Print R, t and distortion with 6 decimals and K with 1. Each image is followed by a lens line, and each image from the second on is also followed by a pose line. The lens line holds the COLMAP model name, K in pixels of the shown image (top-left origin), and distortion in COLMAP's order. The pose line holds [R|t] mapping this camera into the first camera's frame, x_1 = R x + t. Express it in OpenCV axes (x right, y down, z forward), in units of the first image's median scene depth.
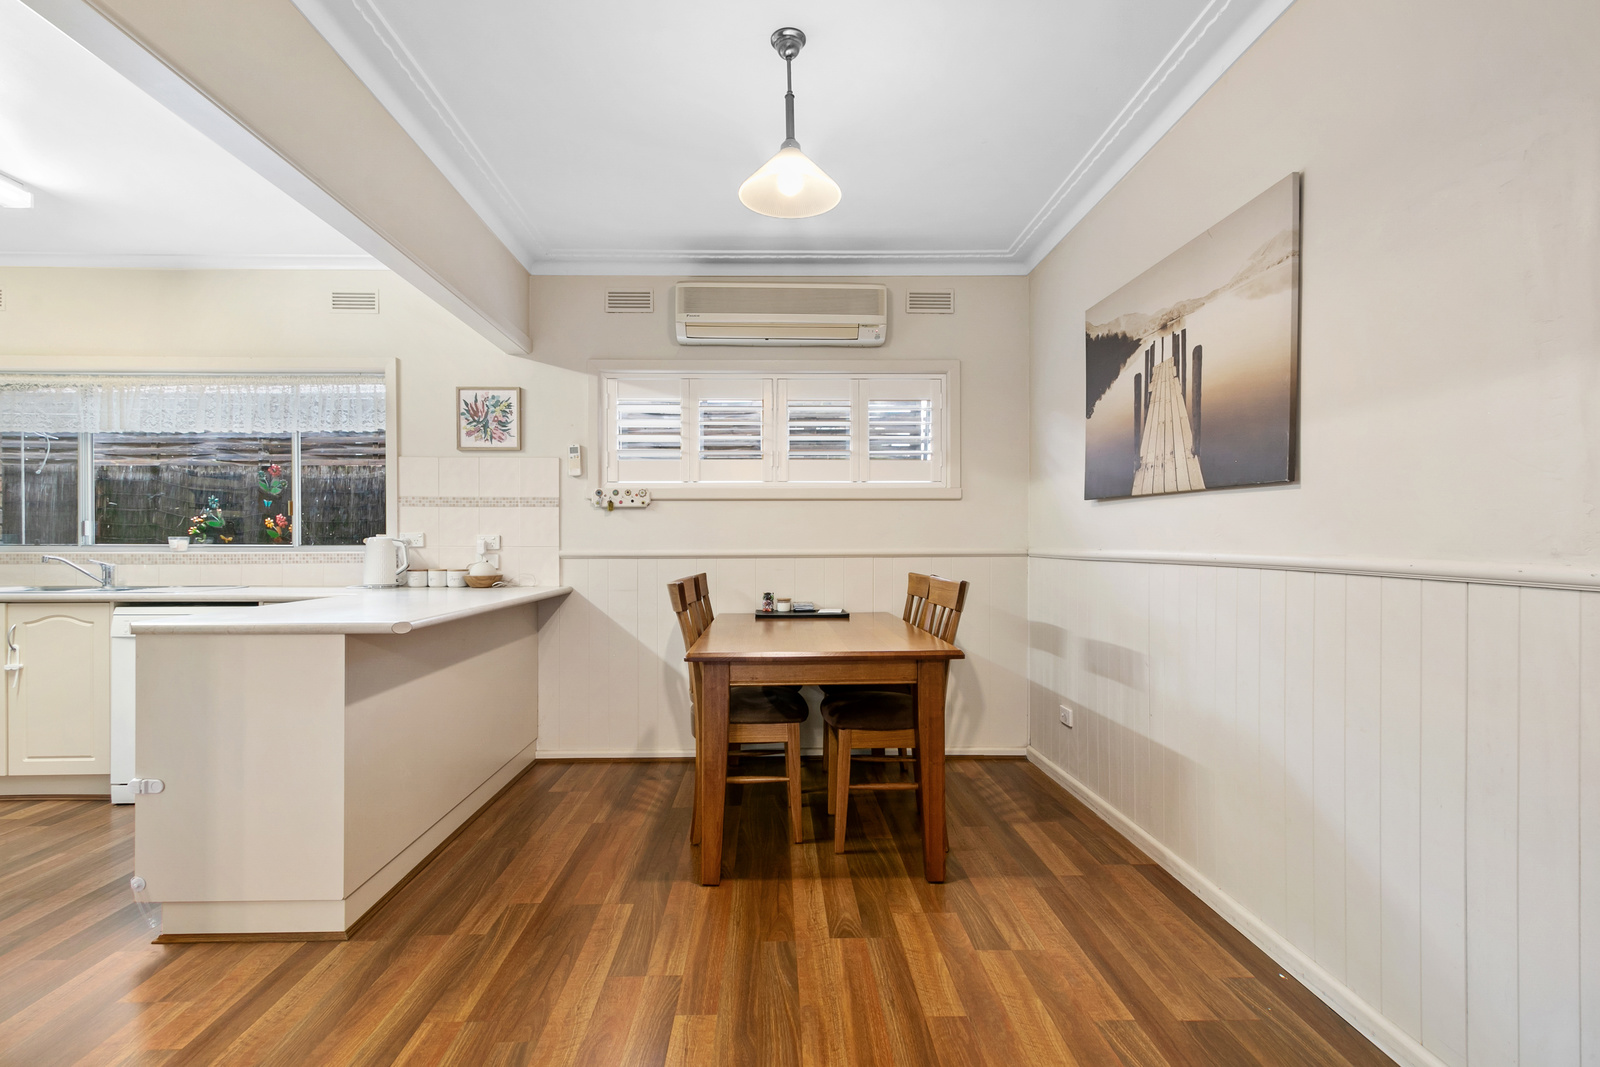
lens RADIAL K [[738.7, 0, 786.2], [0, 738.7, 536.0], [0, 0, 1]] dist [0.011358, -0.002754]
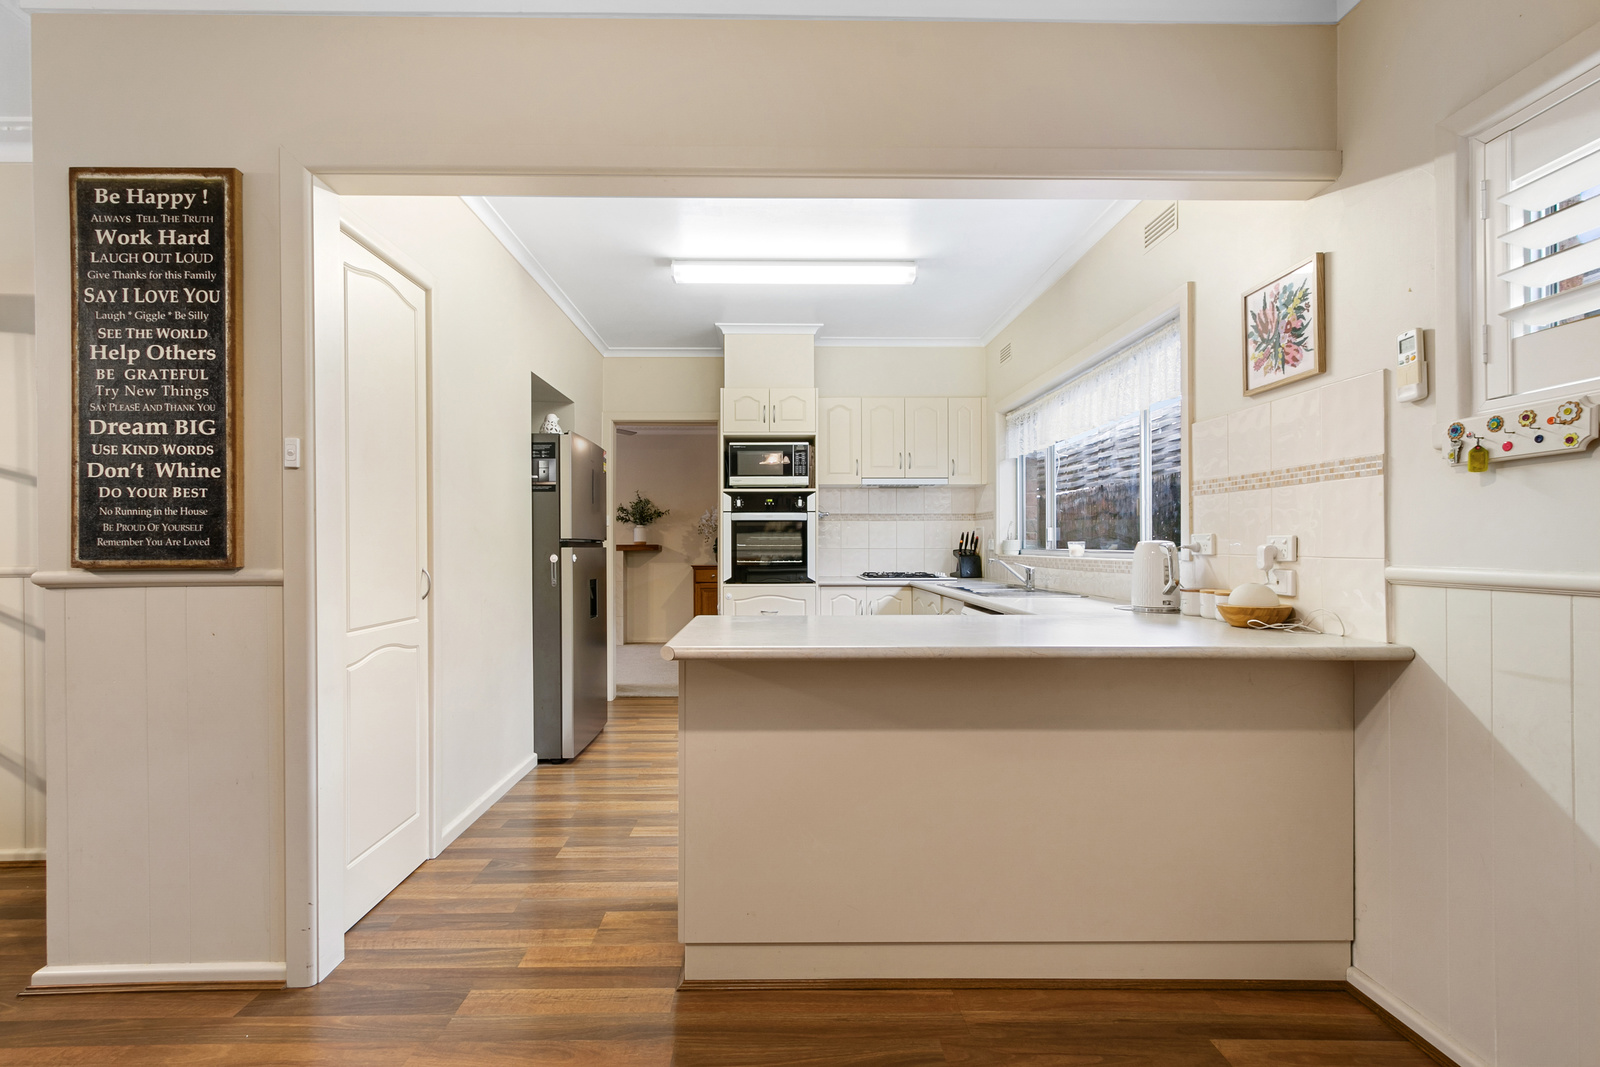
lens RADIAL K [[738.7, 0, 791.3], [0, 738.7, 541.5], [0, 0, 1]] dist [0.011358, -0.002754]
pose [[-0.014807, -0.003708, -0.999883, 0.171449], [0.012857, 0.999910, -0.003899, 0.000569], [0.999808, -0.012913, -0.014758, 0.632075]]
